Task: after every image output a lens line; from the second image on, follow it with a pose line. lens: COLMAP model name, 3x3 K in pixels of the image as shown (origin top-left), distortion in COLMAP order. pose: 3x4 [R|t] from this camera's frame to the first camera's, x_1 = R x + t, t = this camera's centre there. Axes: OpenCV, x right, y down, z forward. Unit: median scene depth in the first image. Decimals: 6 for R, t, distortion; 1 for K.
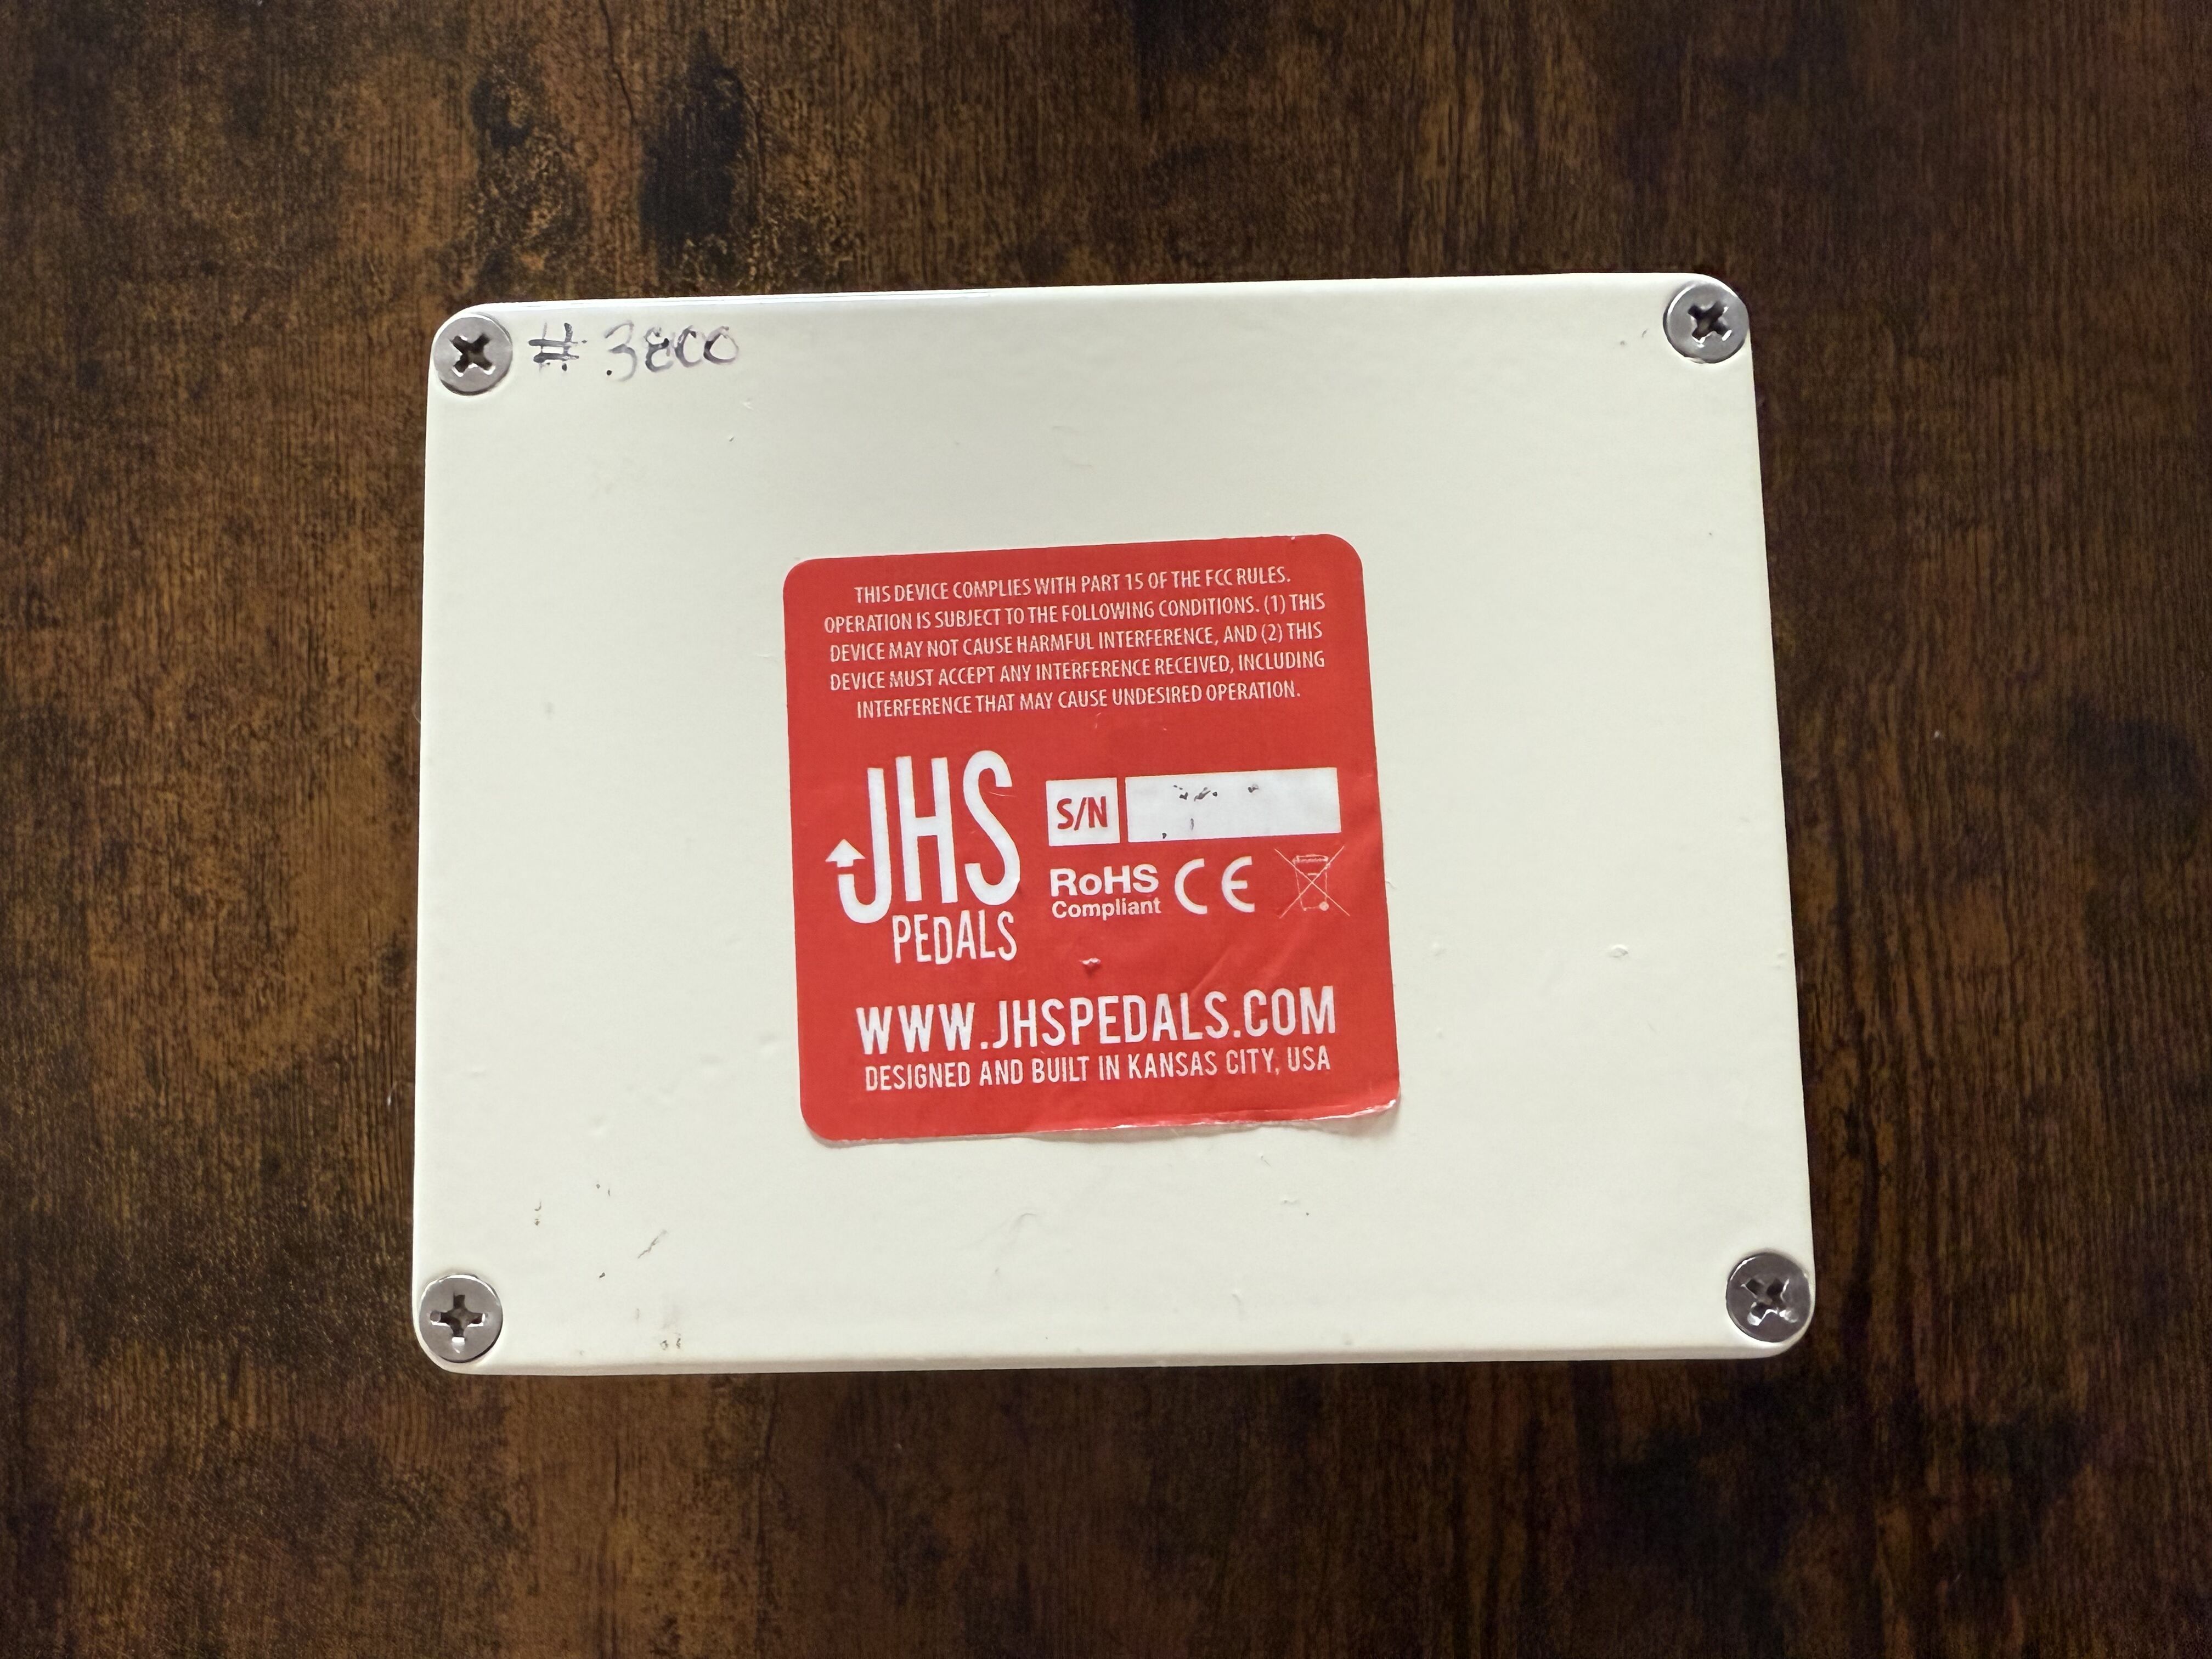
lens RADIAL K [[1556.2, 0, 941.1], [0, 1556.2, 703.8], [0, 0, 1]] dist [-0.005499, 0.011753]
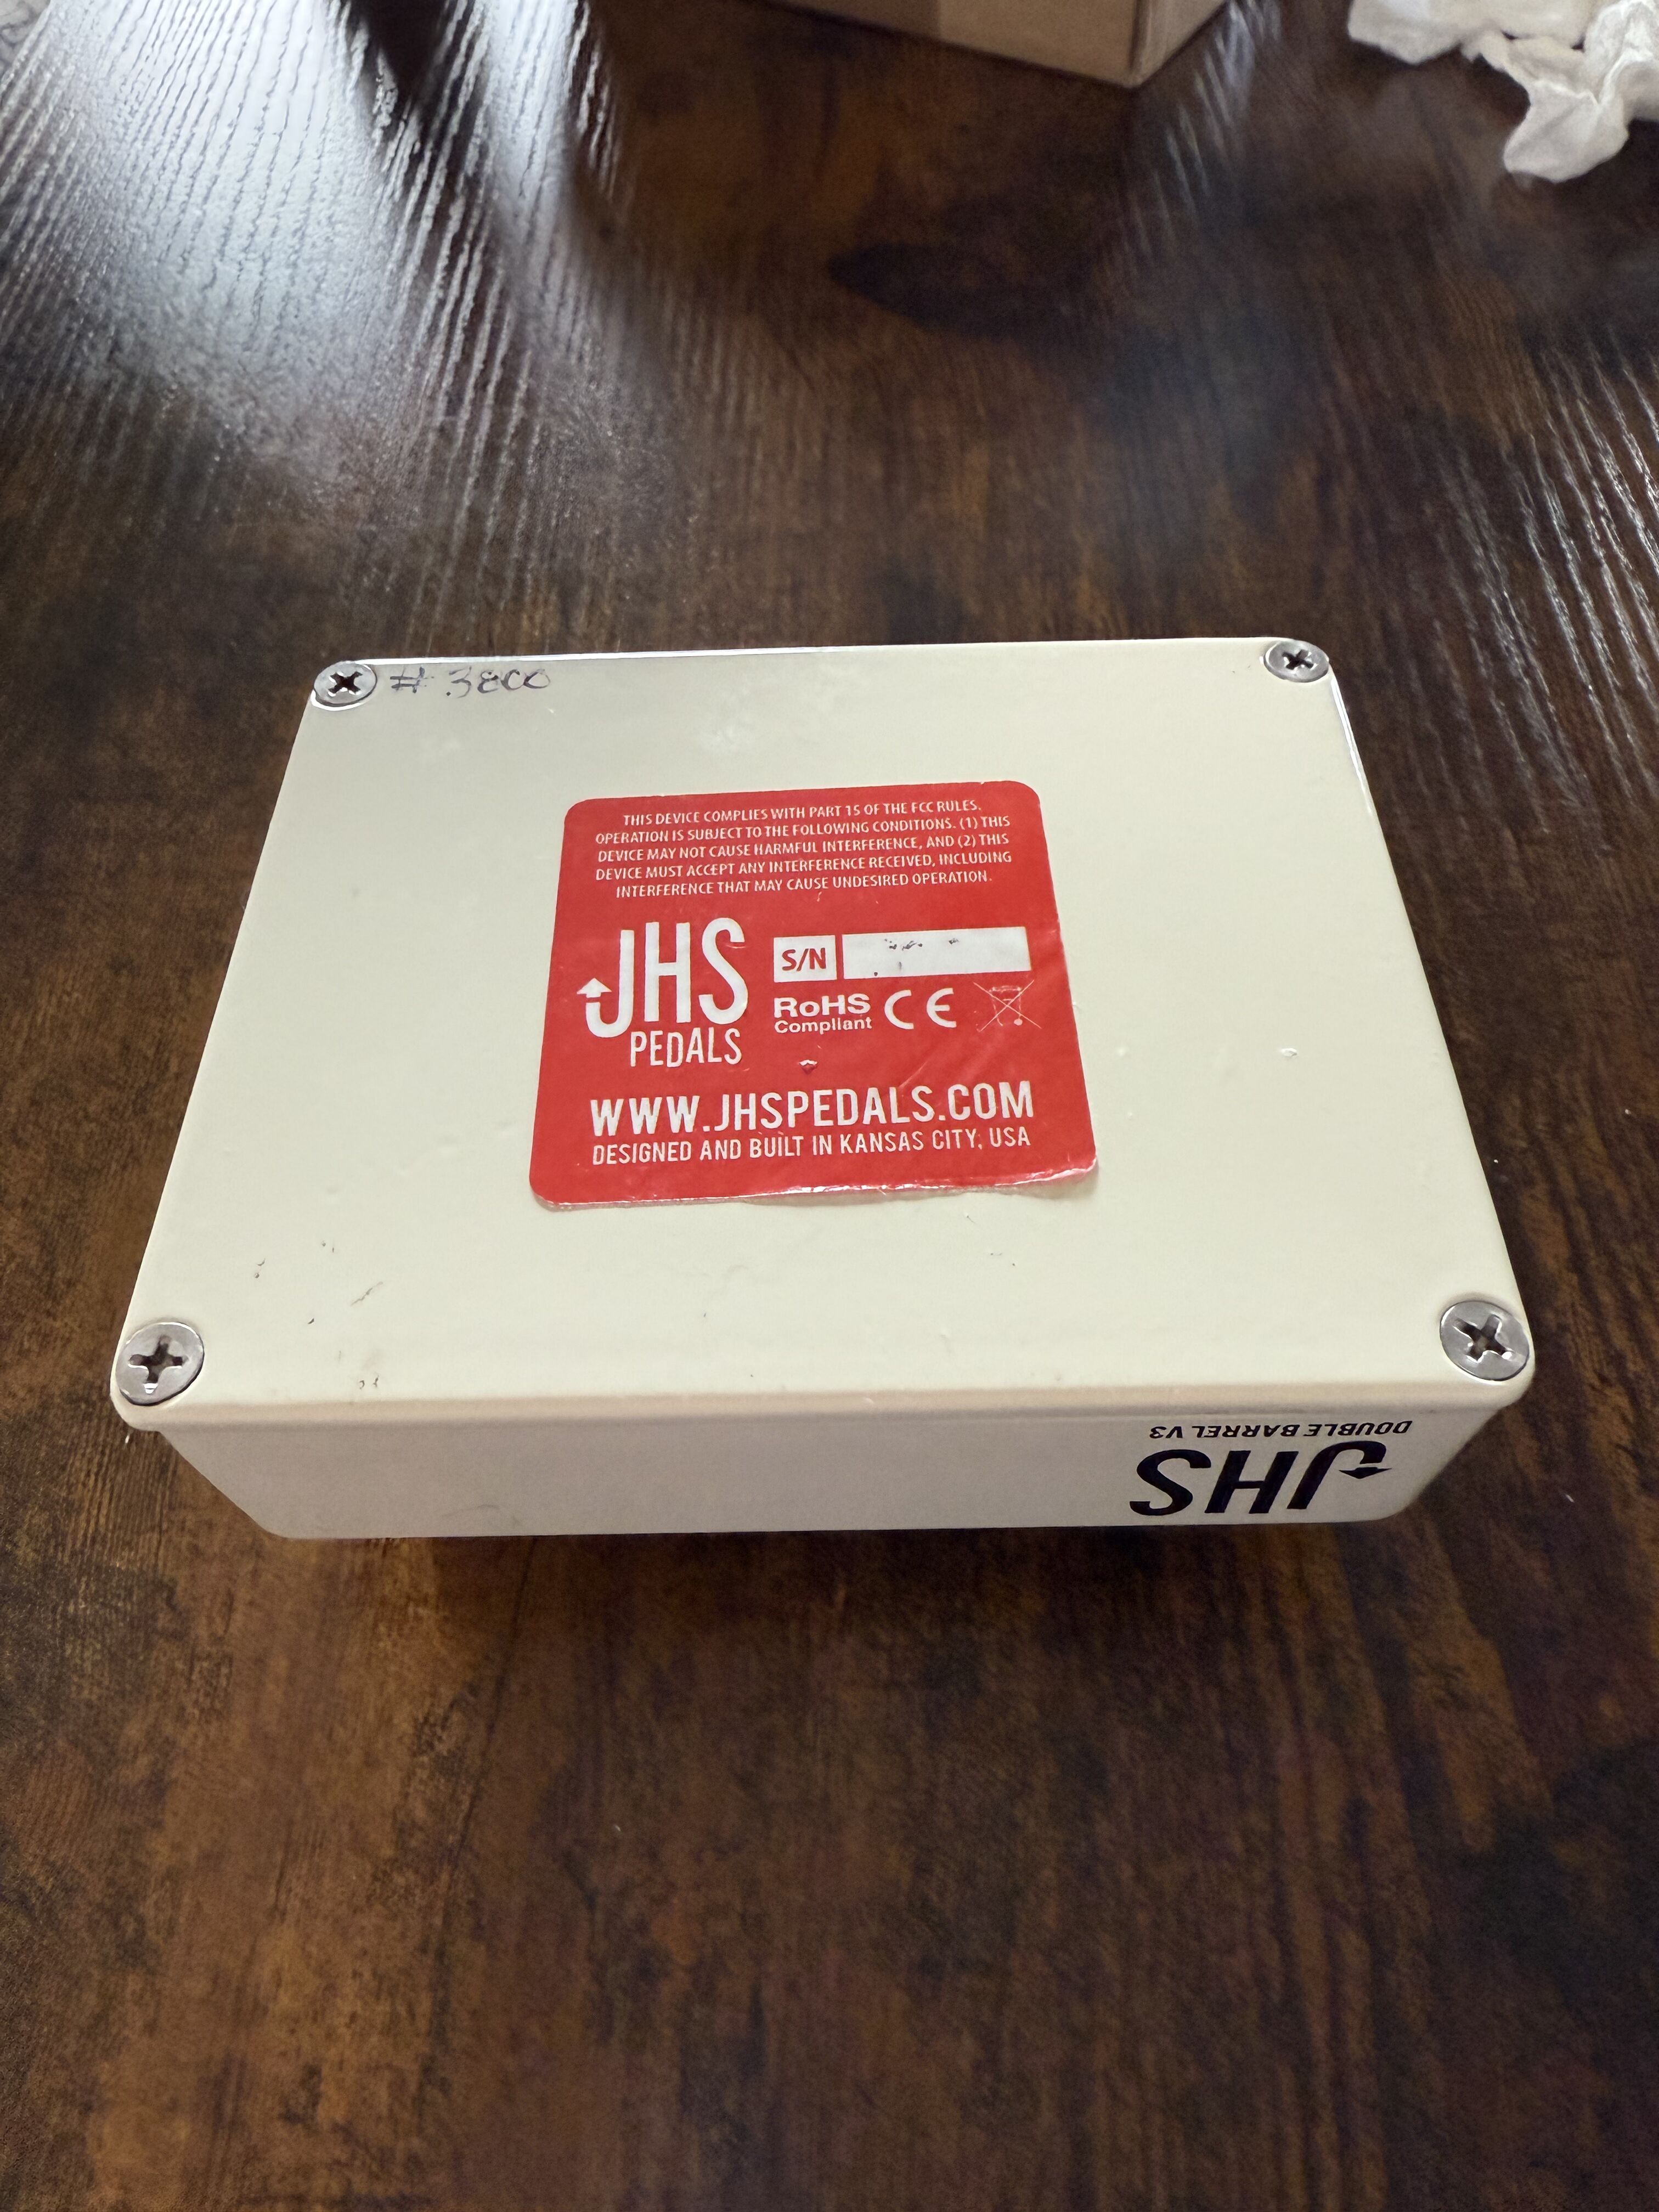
lens RADIAL K [[1544.9, 0, 821.4], [0, 1544.9, 1013.5], [0, 0, 1]] dist [-0.002214, 0.014091]
pose [[0.999864, 0.010169, -0.012964, 0.091045], [-0.015436, 0.853230, -0.521306, 0.535613], [0.005760, 0.521435, 0.853271, 0.039797]]
